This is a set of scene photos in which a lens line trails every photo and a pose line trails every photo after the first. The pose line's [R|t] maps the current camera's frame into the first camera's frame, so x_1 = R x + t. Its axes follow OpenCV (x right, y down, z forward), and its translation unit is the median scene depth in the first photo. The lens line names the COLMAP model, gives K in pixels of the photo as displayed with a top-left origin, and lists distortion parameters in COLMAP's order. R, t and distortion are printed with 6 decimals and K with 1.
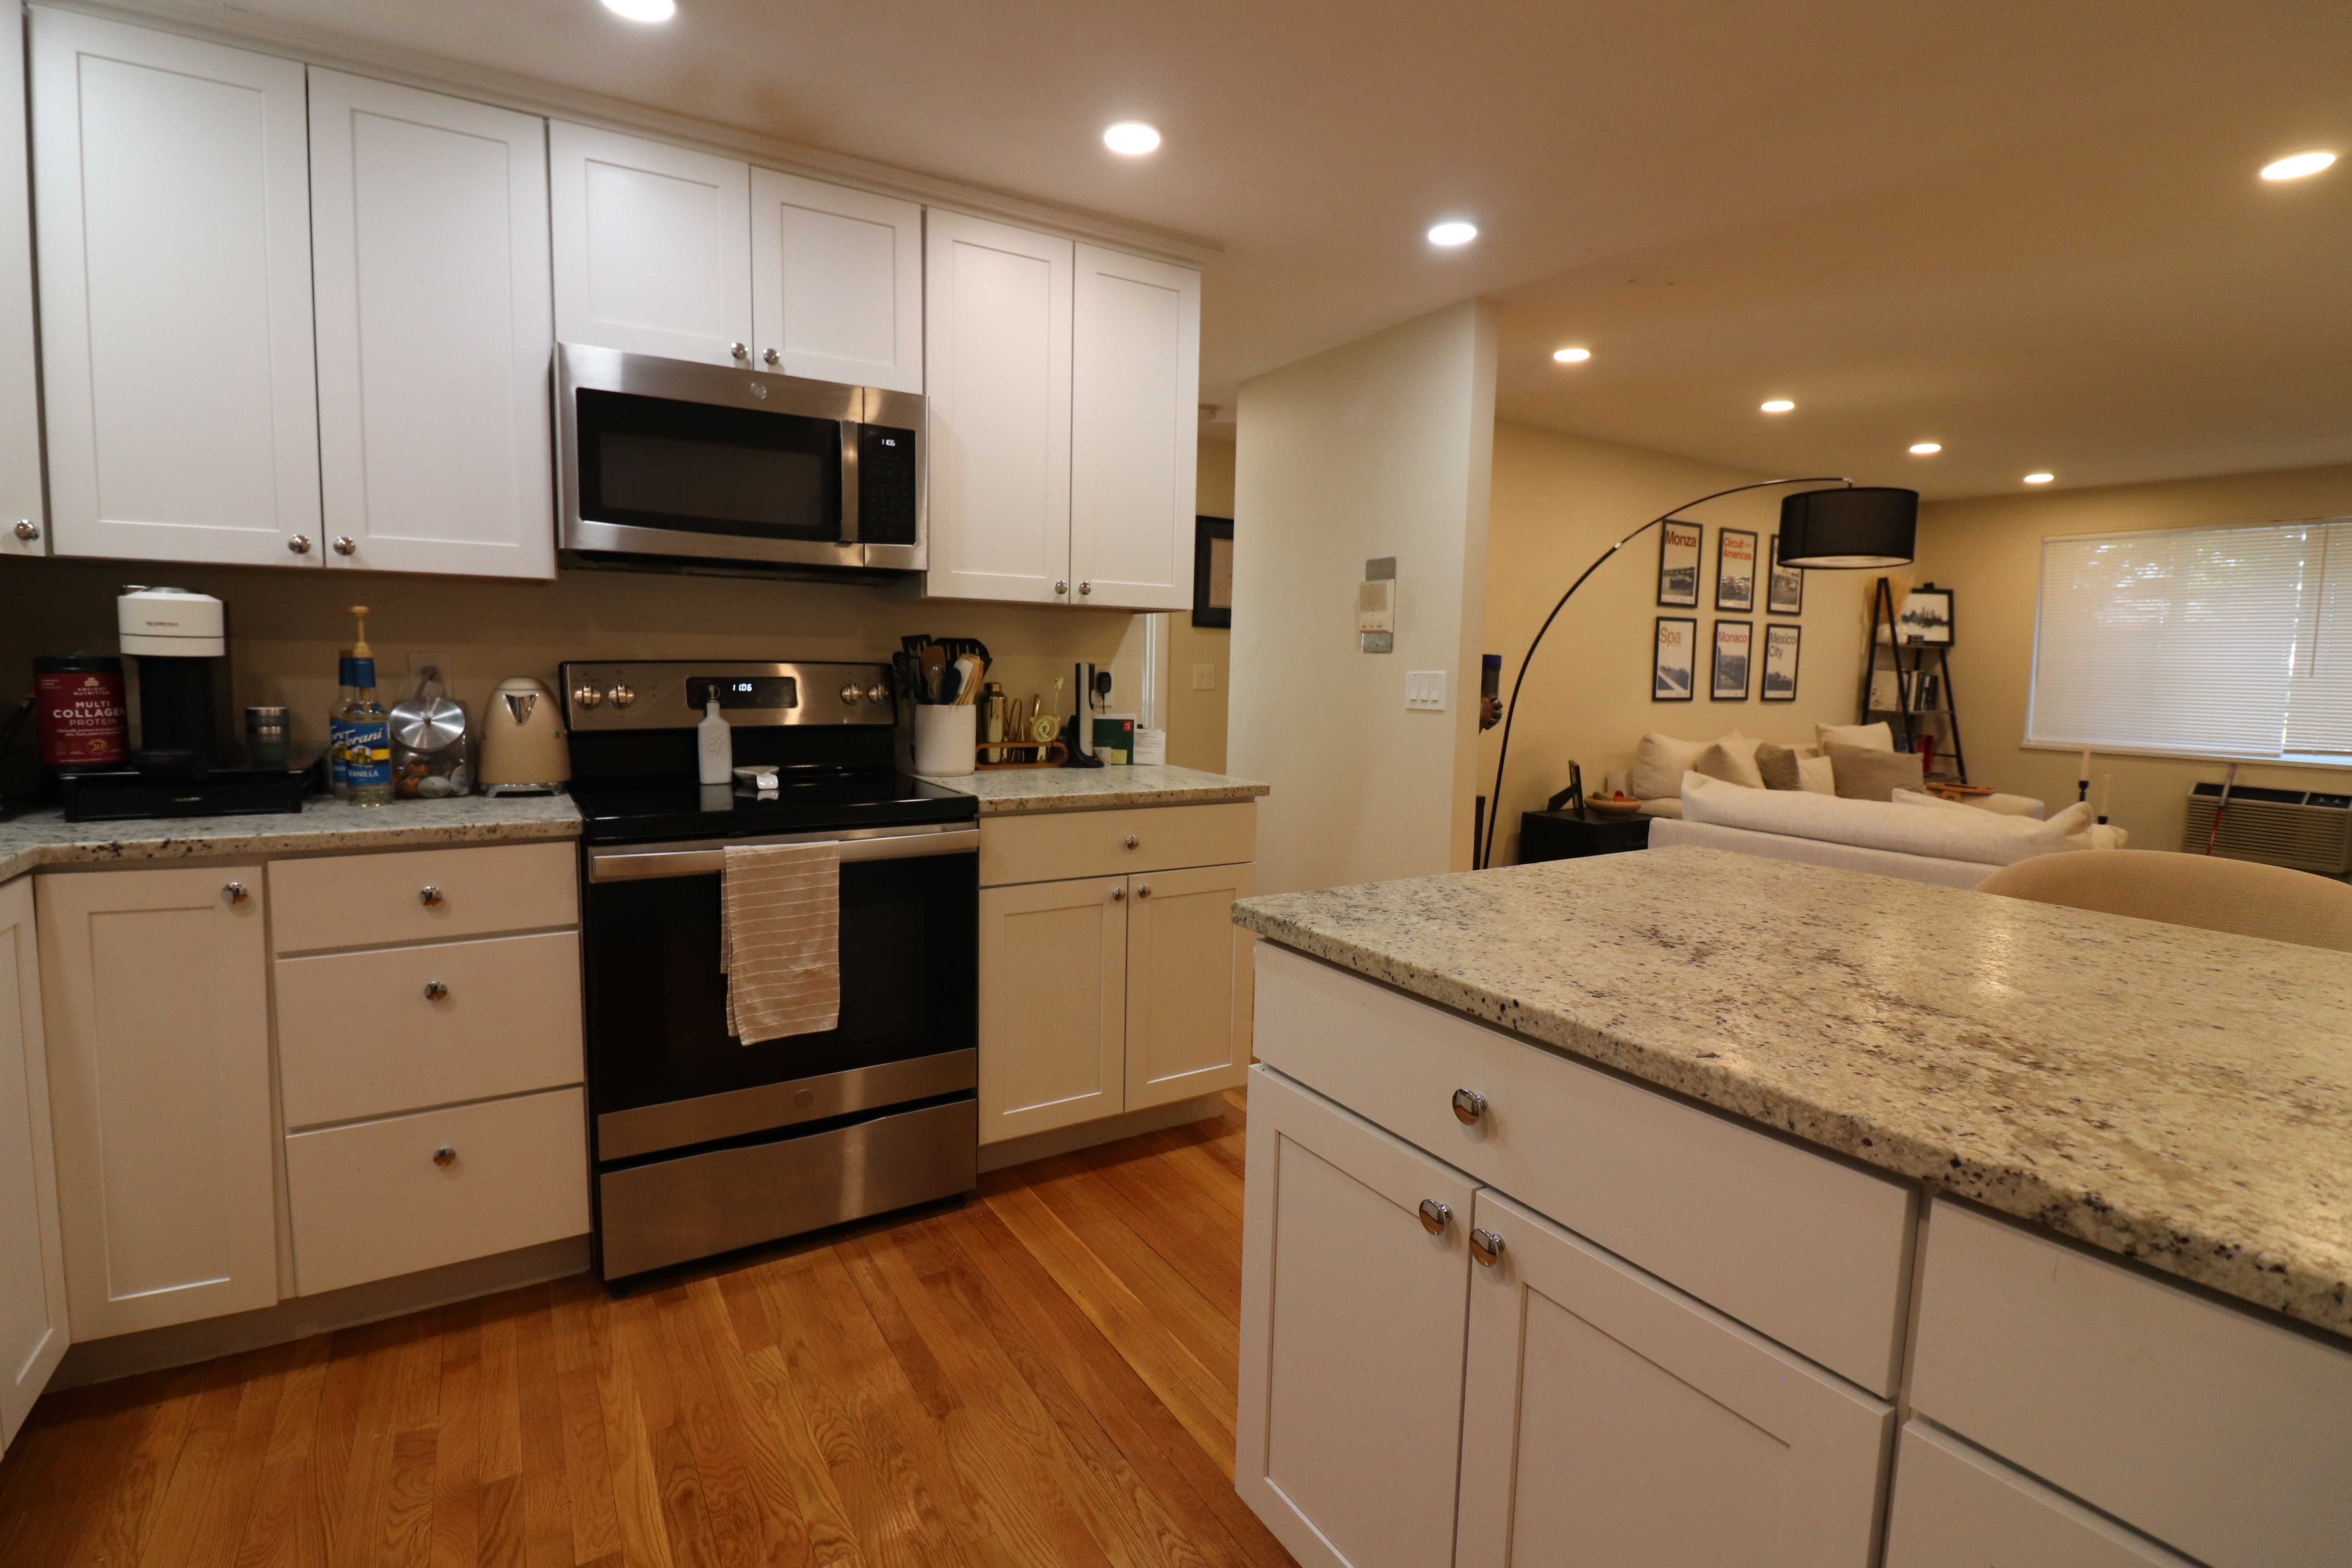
lens RADIAL K [[1109.2, 0, 1162.9], [0, 1109.2, 776.5], [0, 0, 1]] dist [-0.005493, -0.002412]
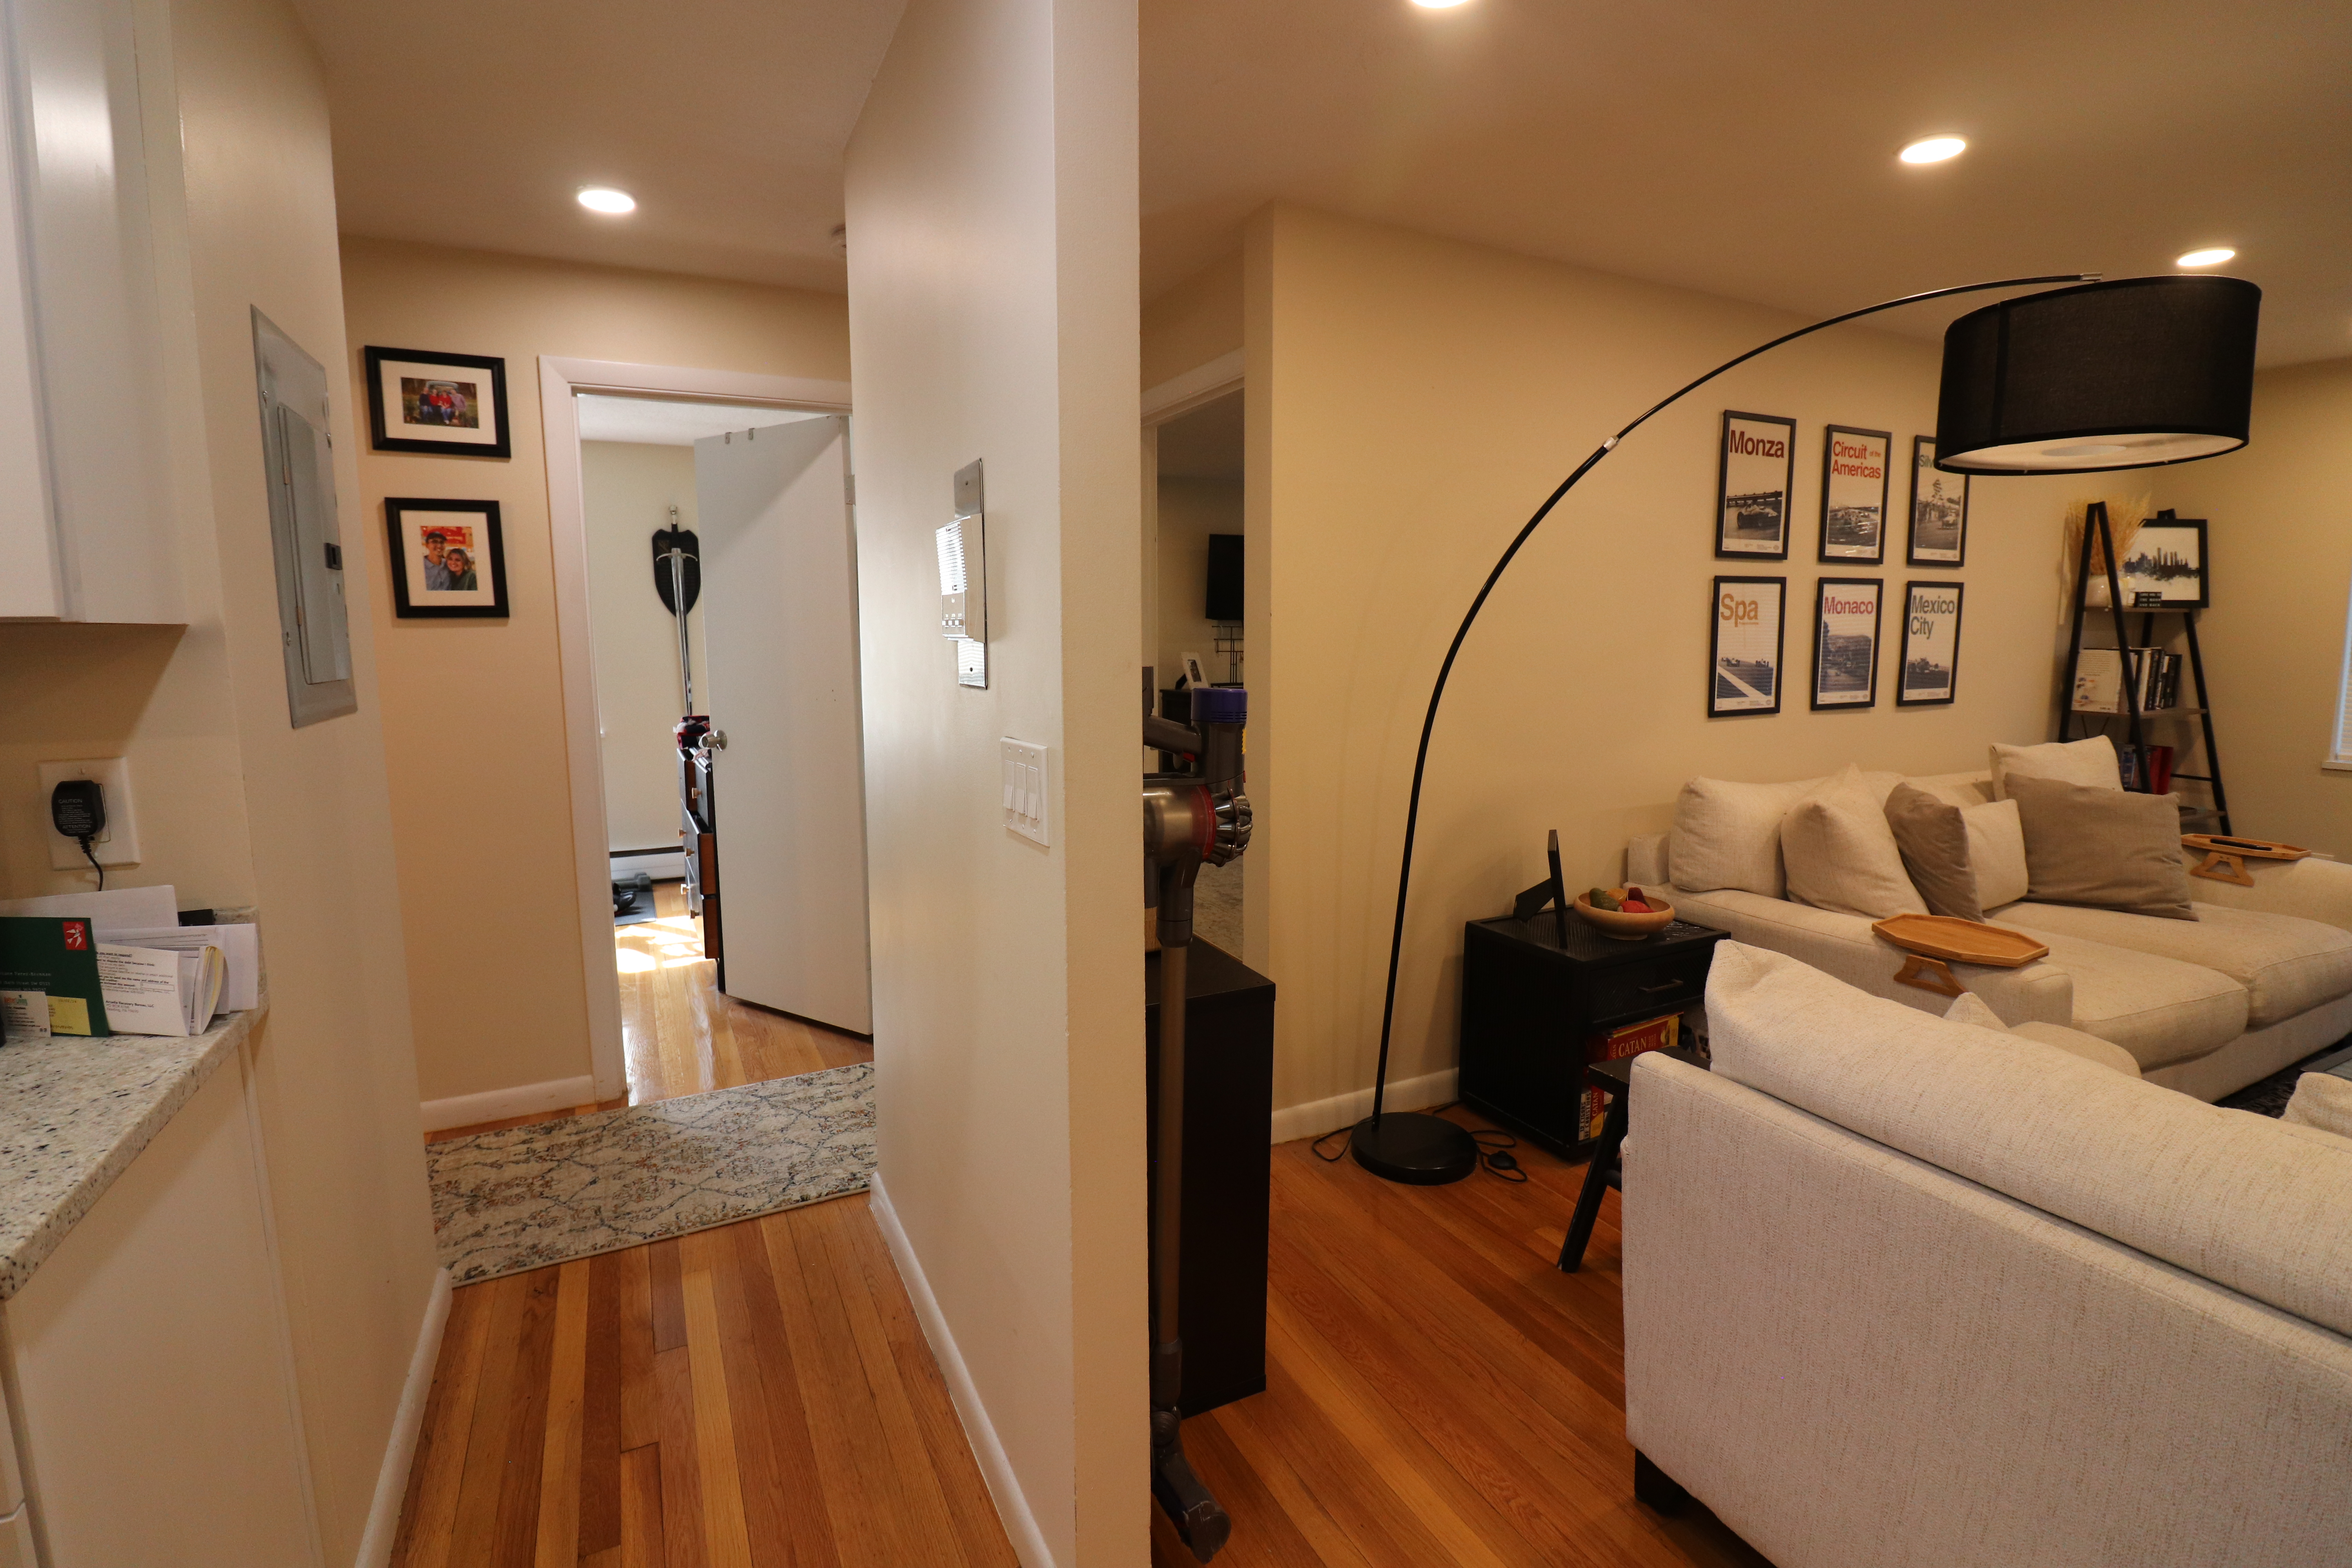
lens RADIAL K [[1109.2, 0, 1184.0], [0, 1109.2, 772.9], [0, 0, 1]] dist [-0.005493, -0.002412]
pose [[0.997041, -0.013455, -0.075688, 0.196809], [0.015502, 0.999528, 0.026519, -0.056345], [0.075295, -0.027614, 0.996779, 0.366688]]
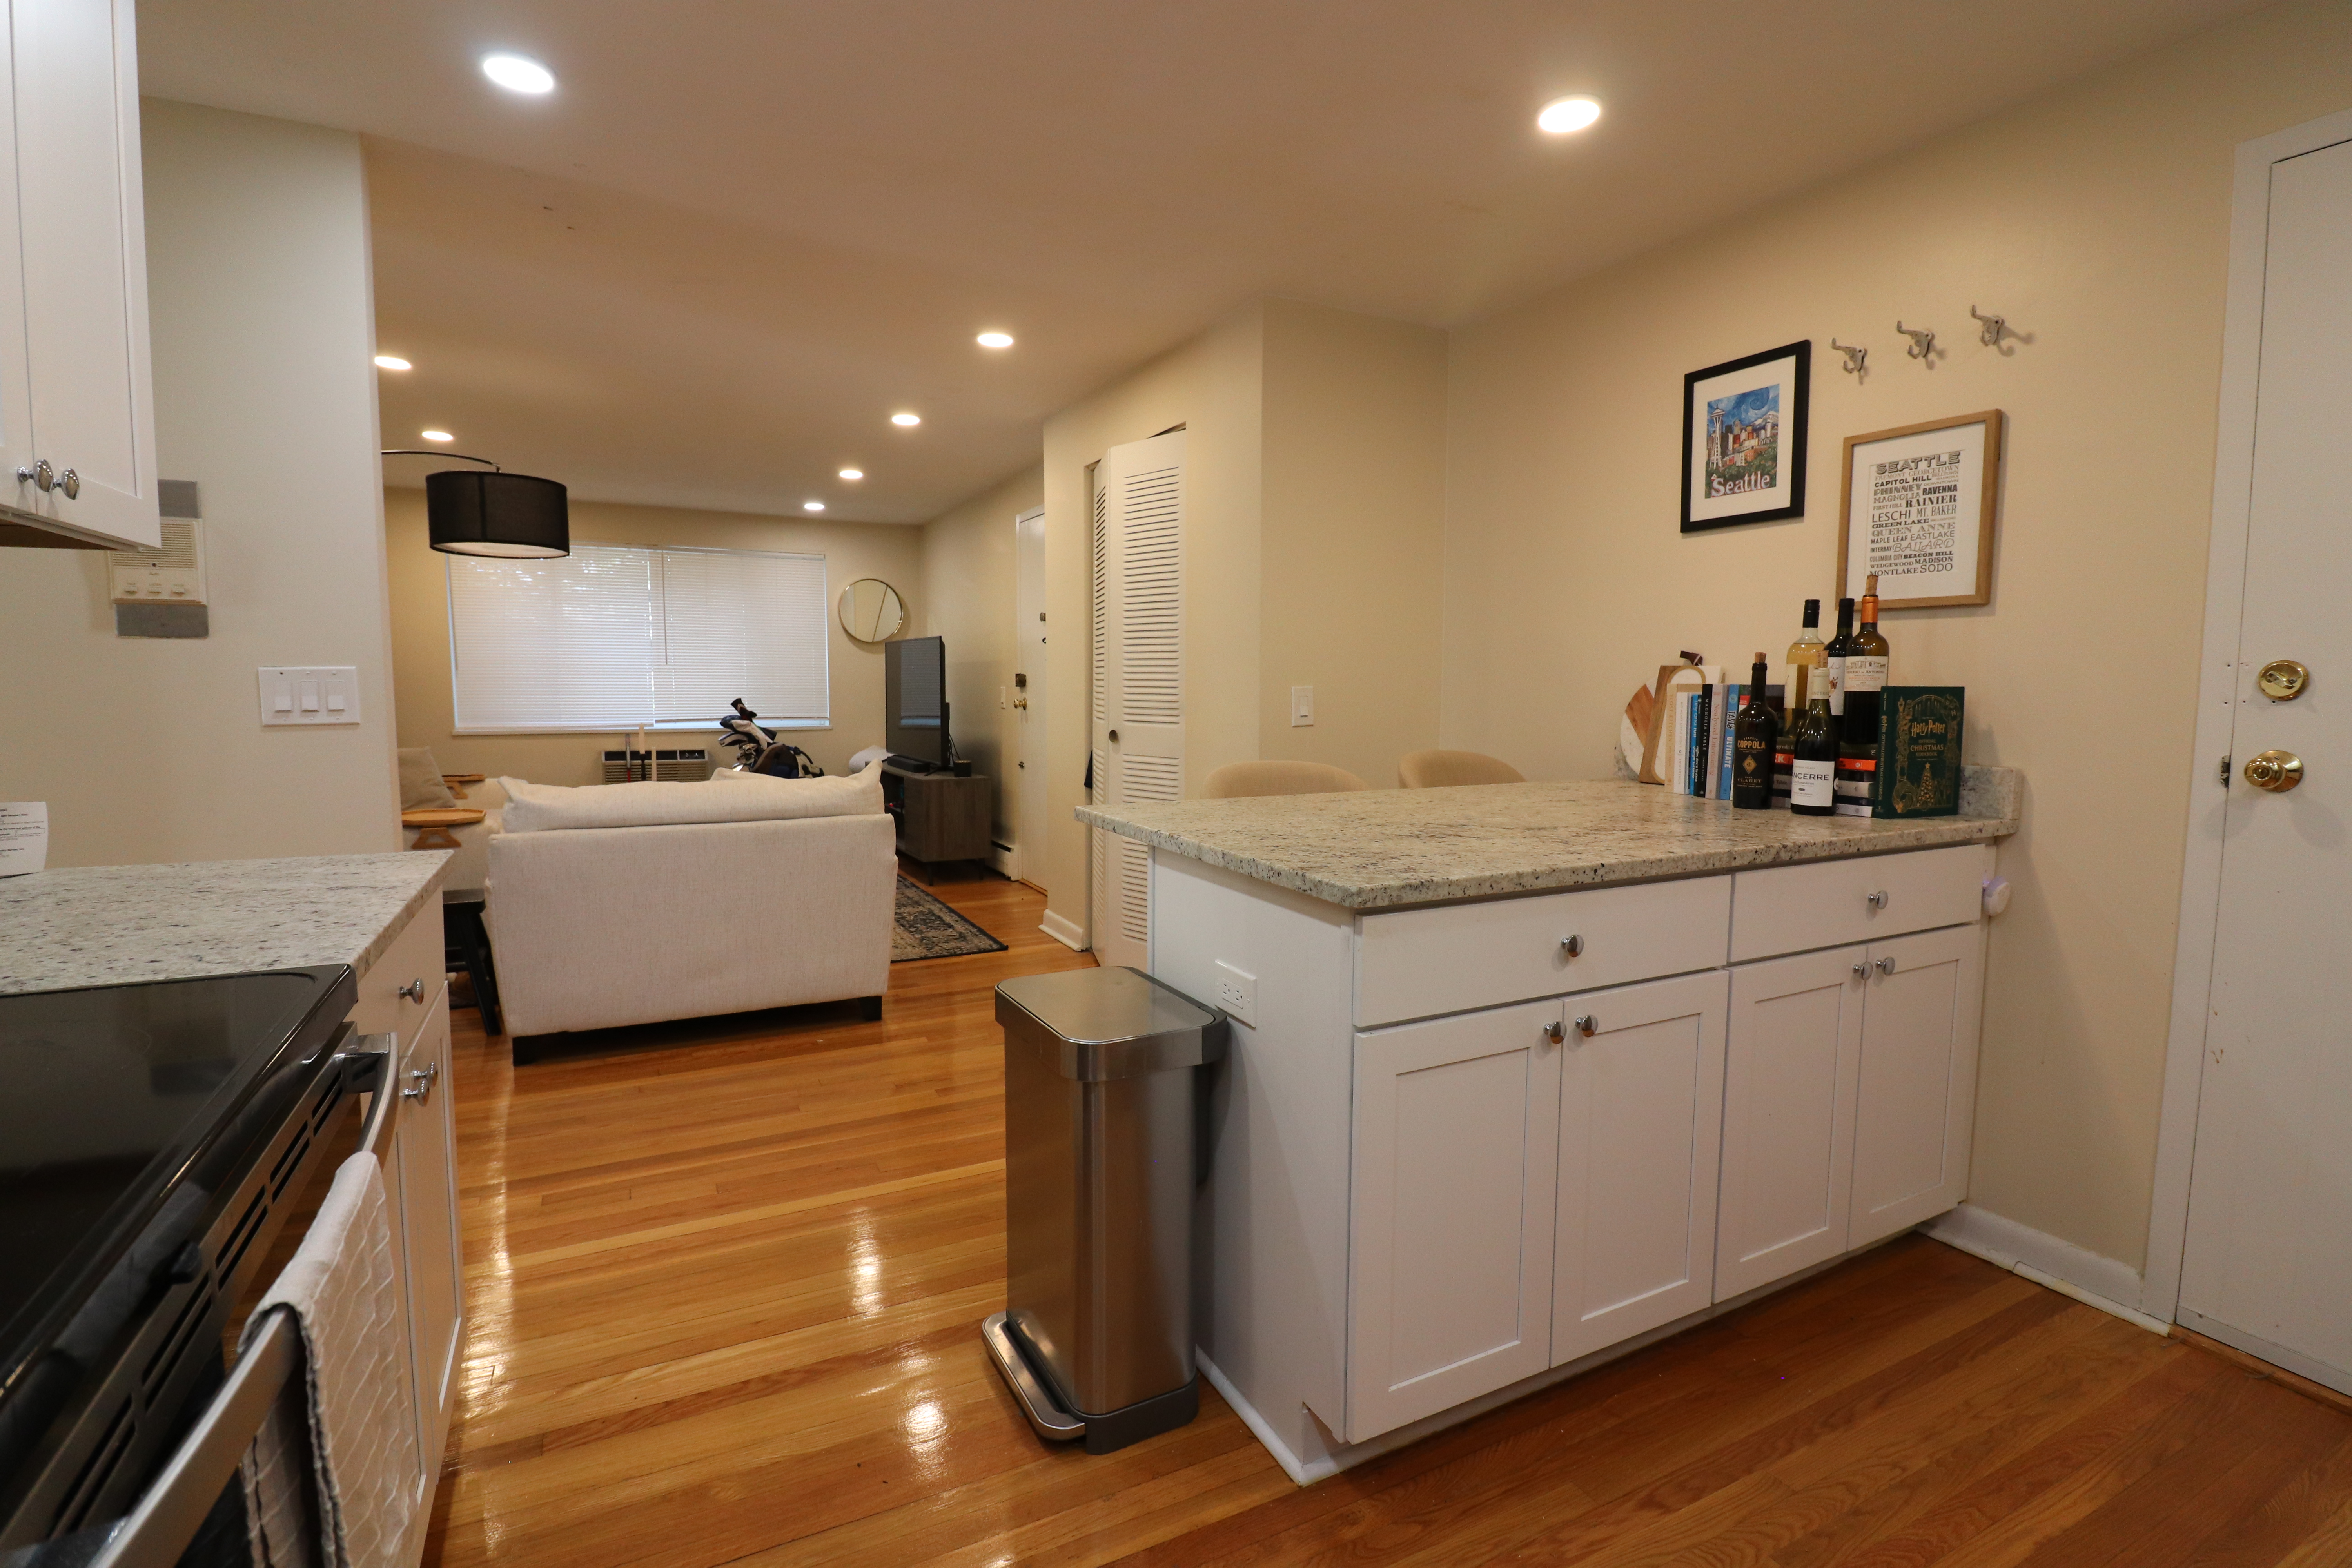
lens RADIAL K [[1109.2, 0, 1168.3], [0, 1109.2, 776.0], [0, 0, 1]] dist [-0.005493, -0.002412]
pose [[0.061974, -0.107329, 0.992290, -0.236731], [0.100274, 0.989840, 0.100801, -0.027199], [-0.993028, 0.093254, 0.072106, 0.271157]]
